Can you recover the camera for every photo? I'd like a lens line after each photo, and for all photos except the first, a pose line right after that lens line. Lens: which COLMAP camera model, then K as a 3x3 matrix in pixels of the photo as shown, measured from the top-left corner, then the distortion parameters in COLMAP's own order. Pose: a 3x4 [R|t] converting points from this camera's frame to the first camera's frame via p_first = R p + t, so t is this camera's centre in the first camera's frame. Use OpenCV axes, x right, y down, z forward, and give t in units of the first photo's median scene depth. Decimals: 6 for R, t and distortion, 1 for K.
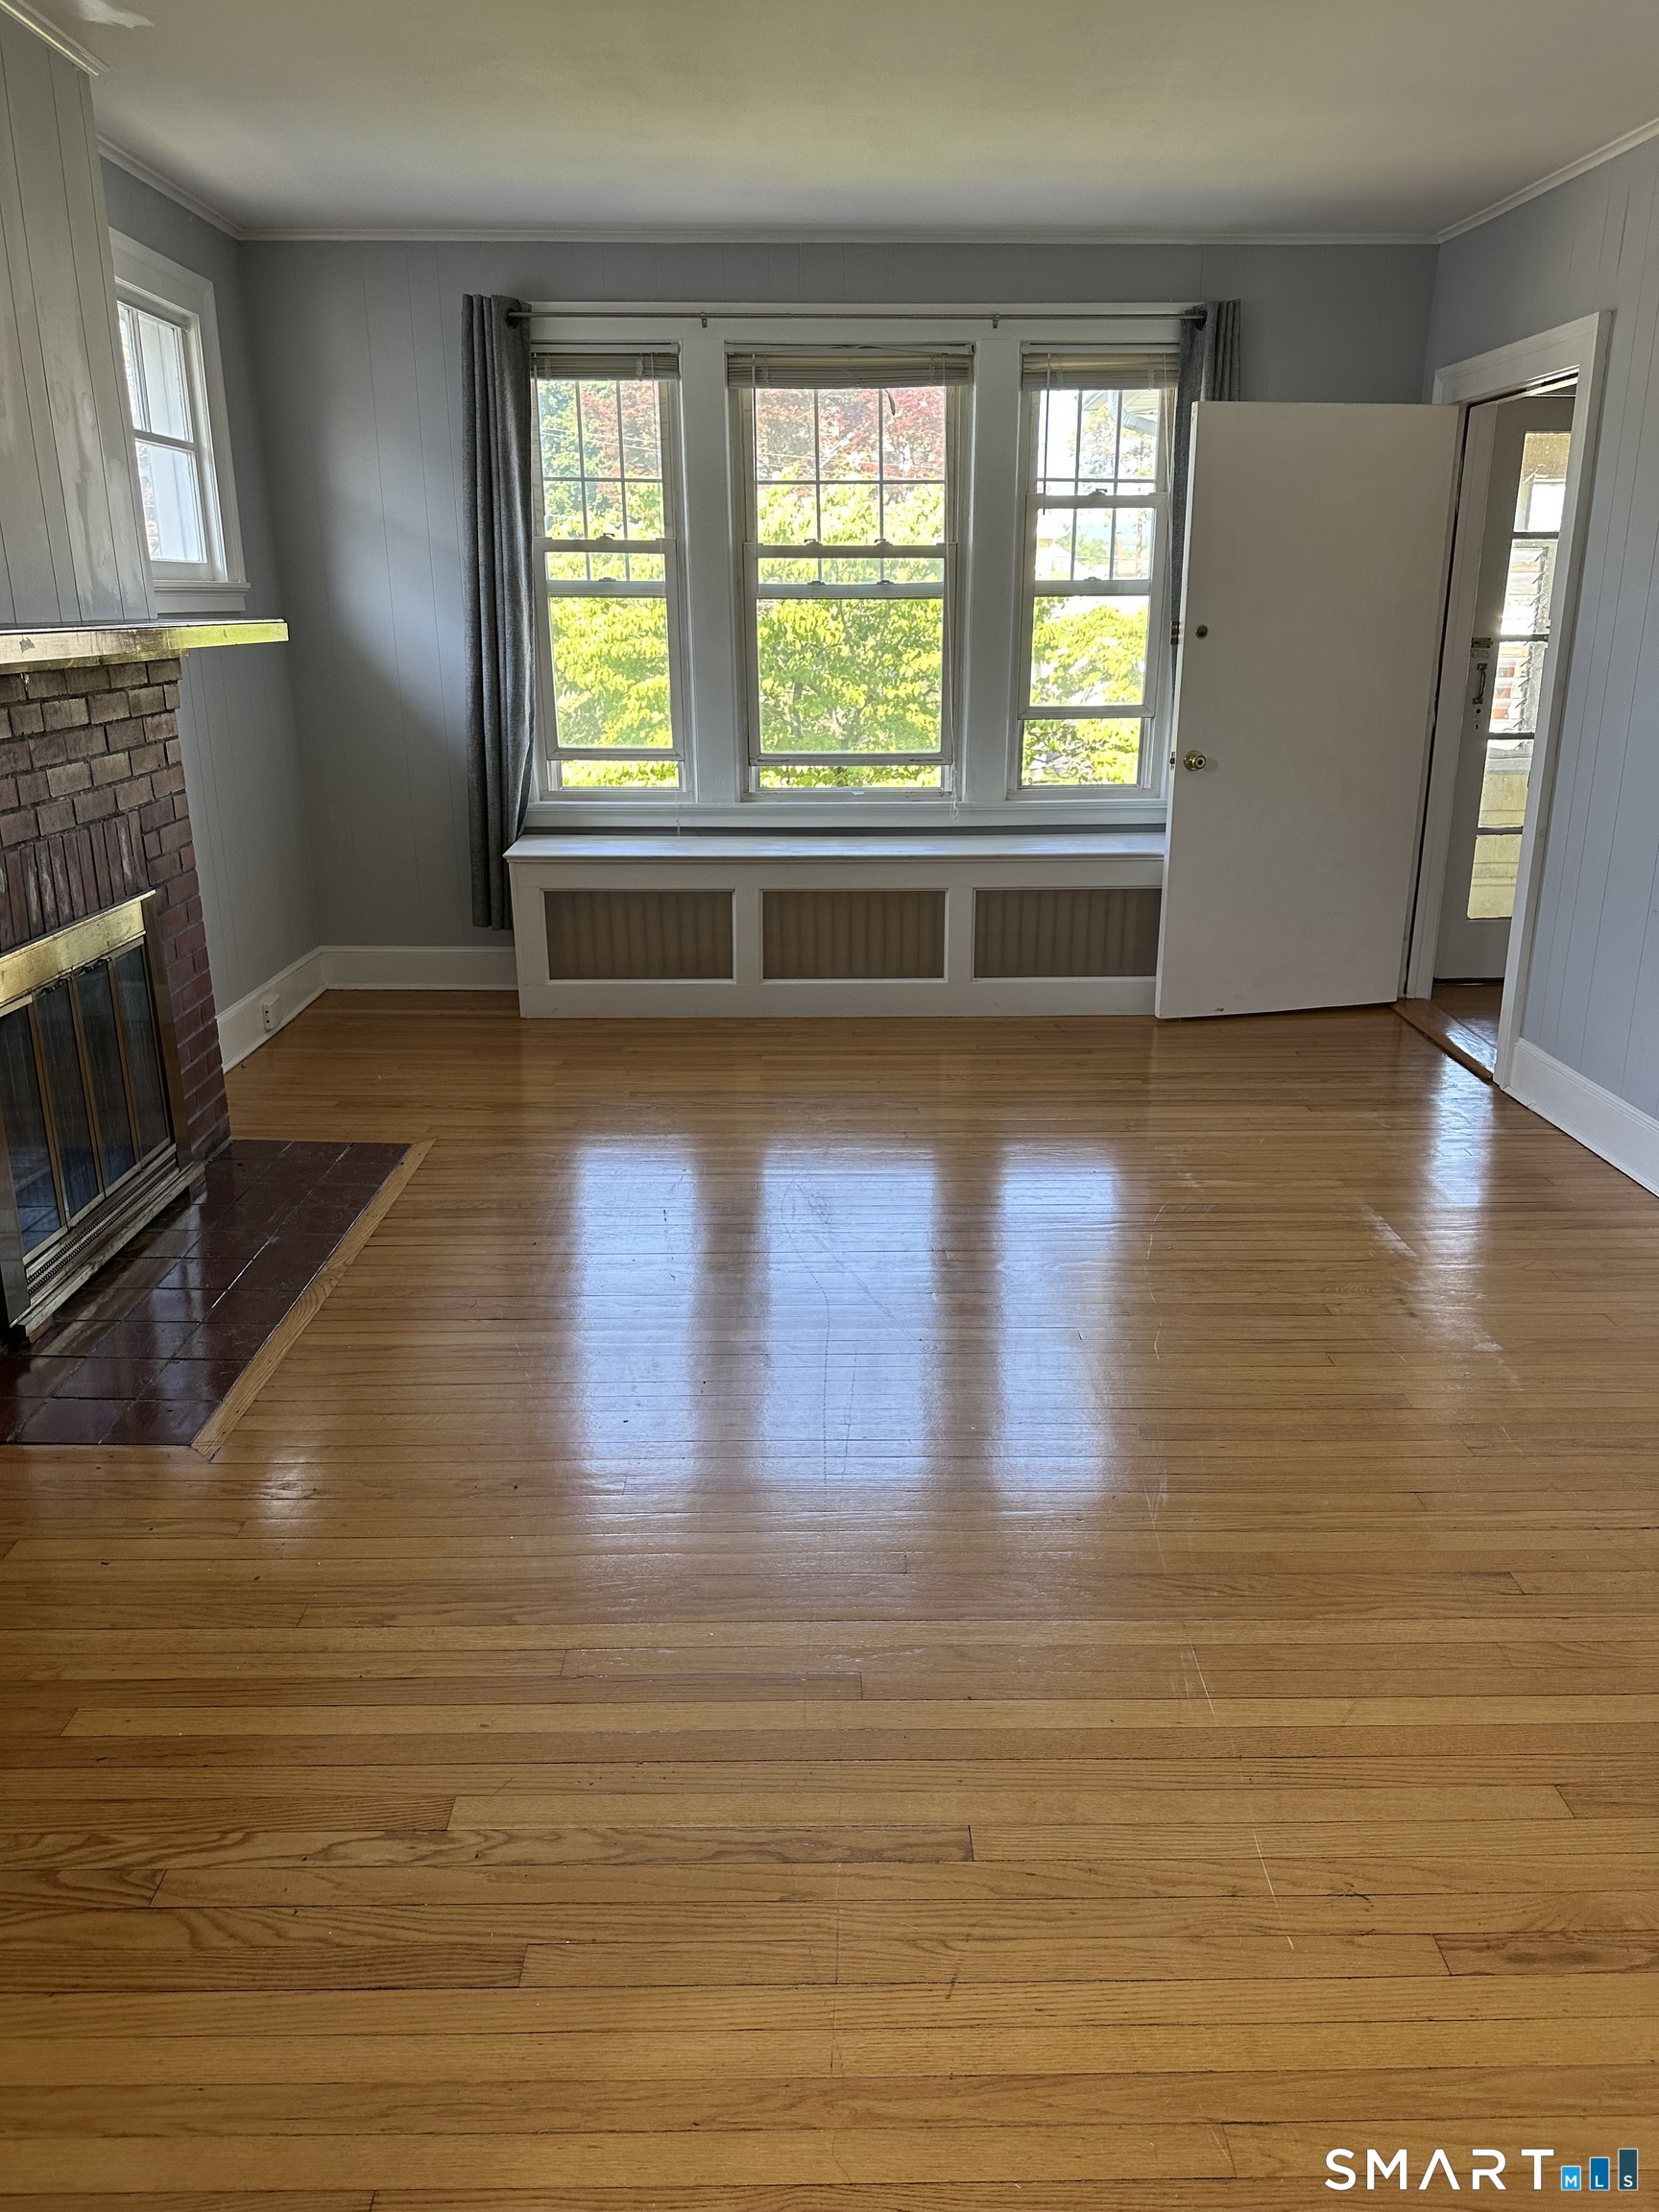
lens RADIAL K [[1548.4, 0, 829.5], [0, 1548.4, 1106.0], [0, 0, 1]] dist [0.094780, -0.135302]
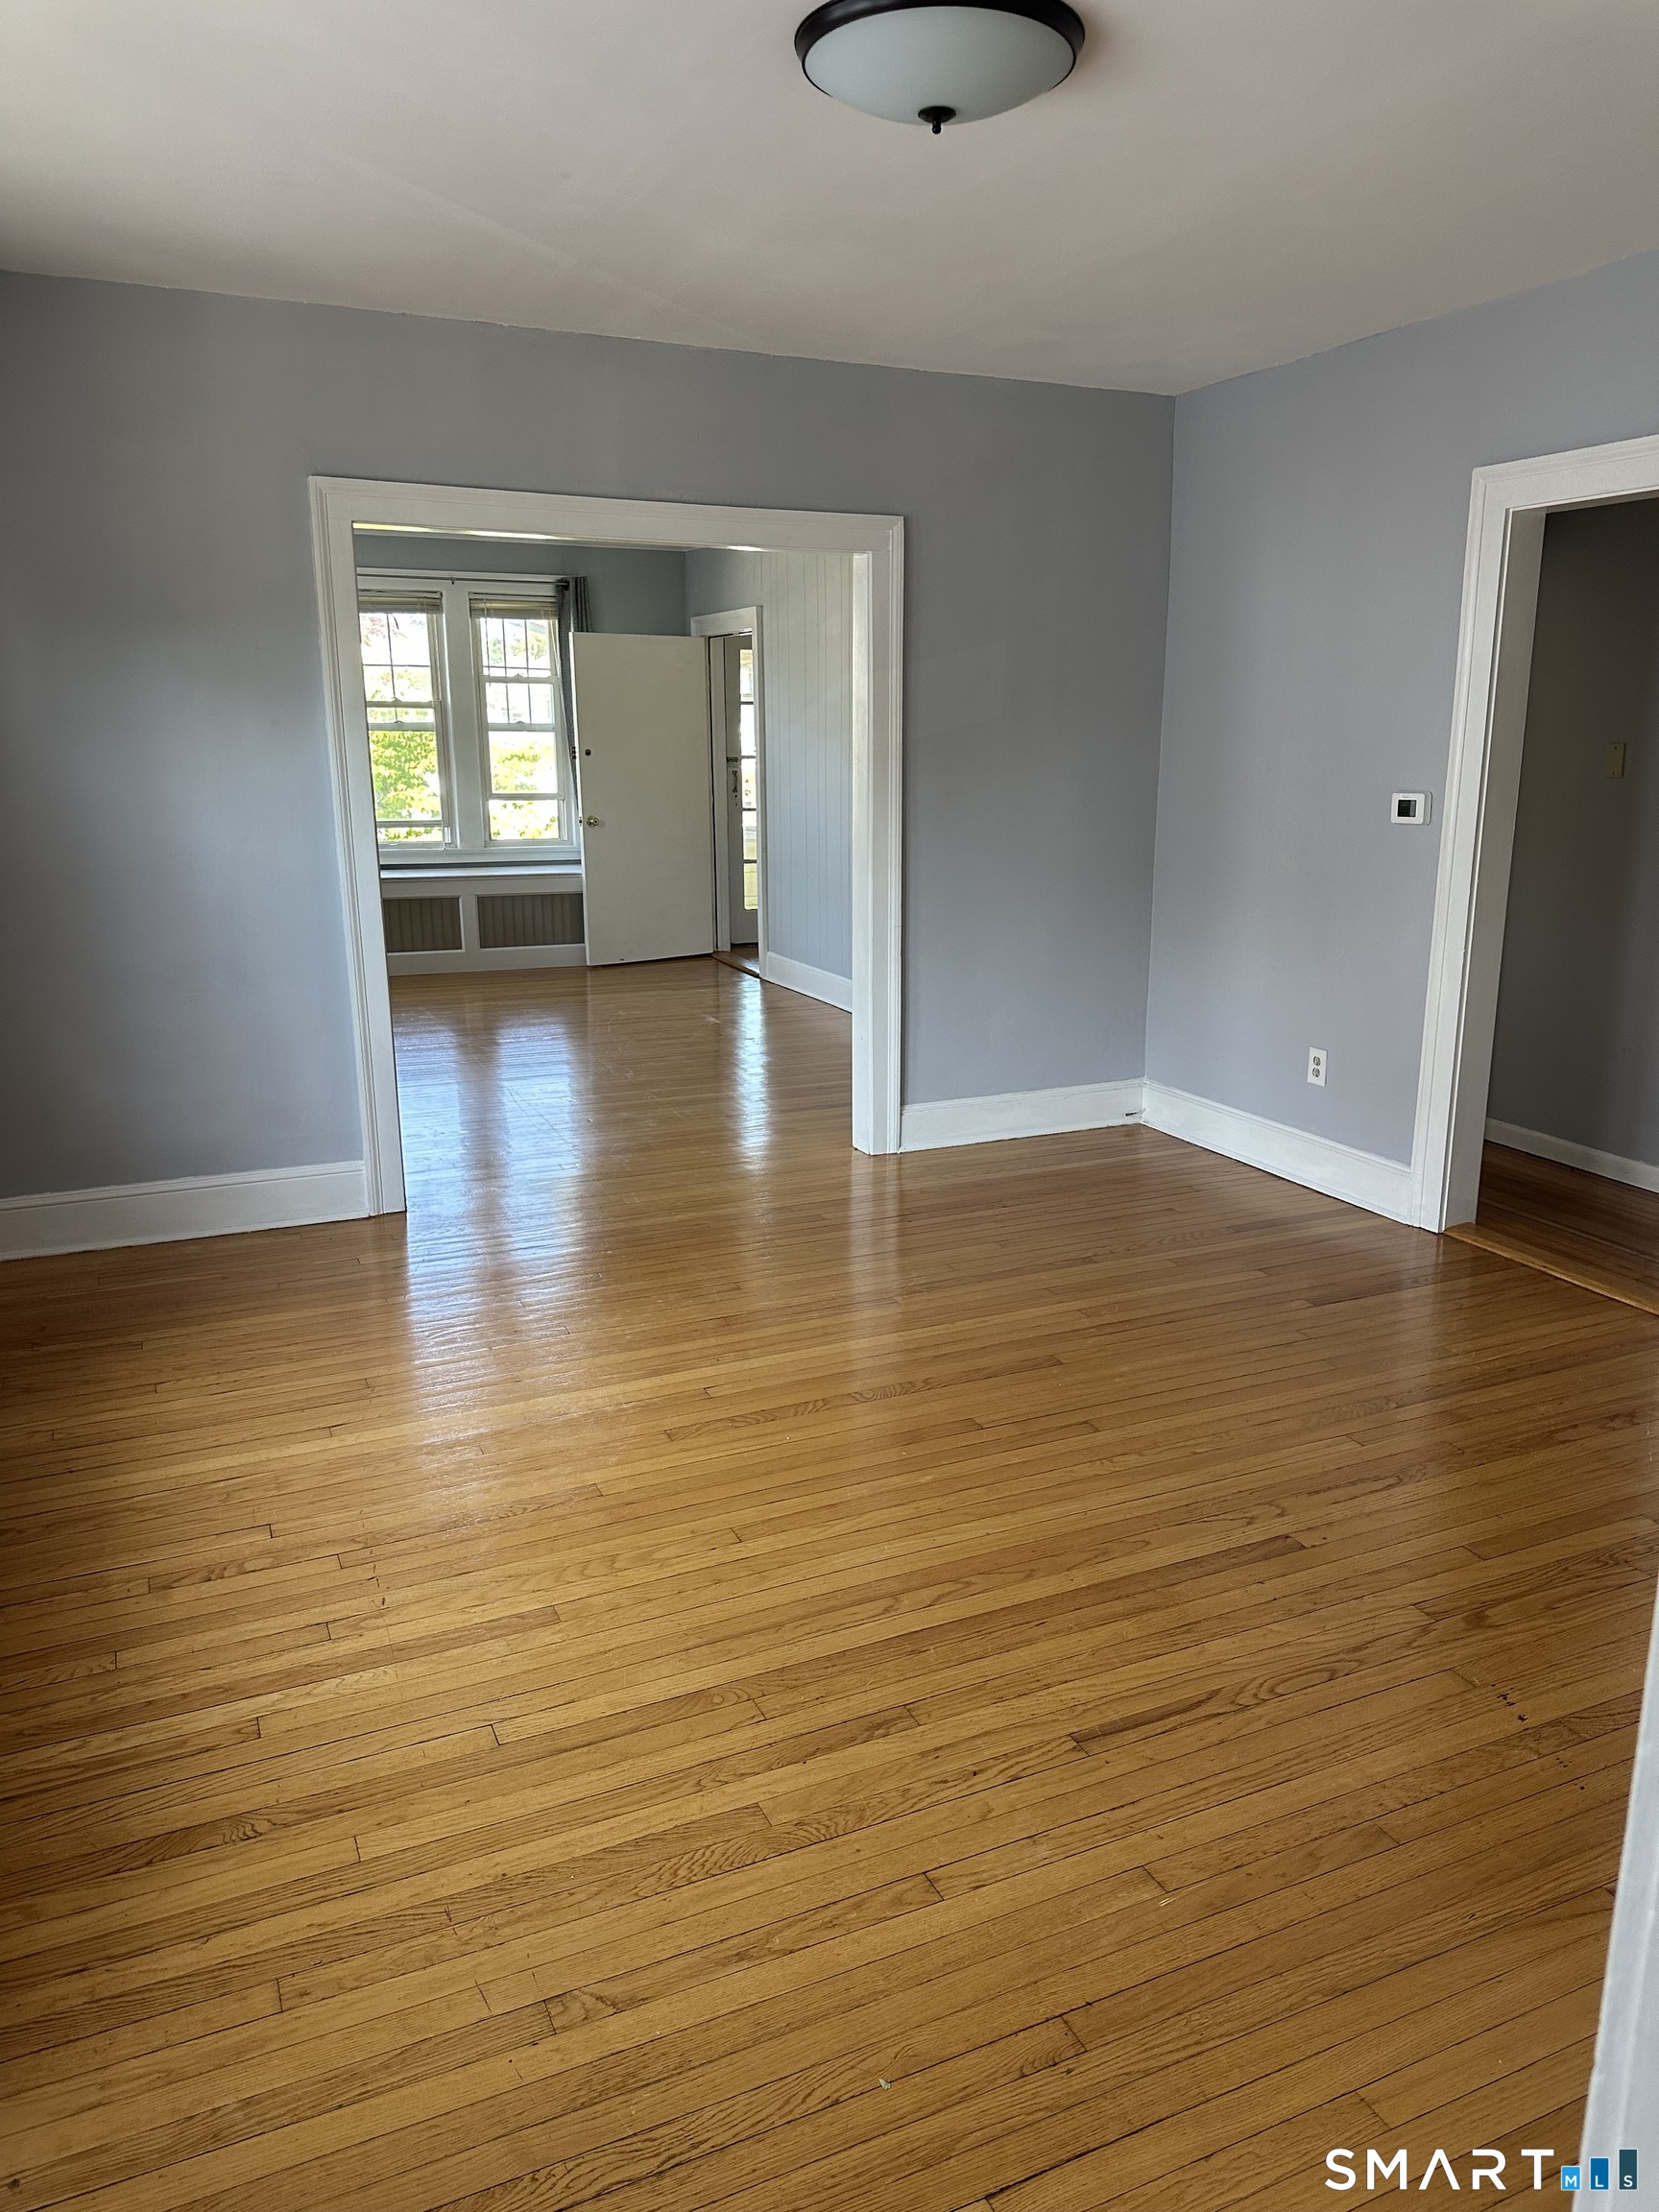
lens RADIAL K [[1548.4, 0, 829.5], [0, 1548.4, 1106.0], [0, 0, 1]] dist [0.094780, -0.135302]
pose [[0.916027, -0.084645, 0.392084, -0.242901], [0.116711, 0.991433, -0.058637, 0.237376], [-0.383761, 0.099473, 0.918059, -0.712175]]
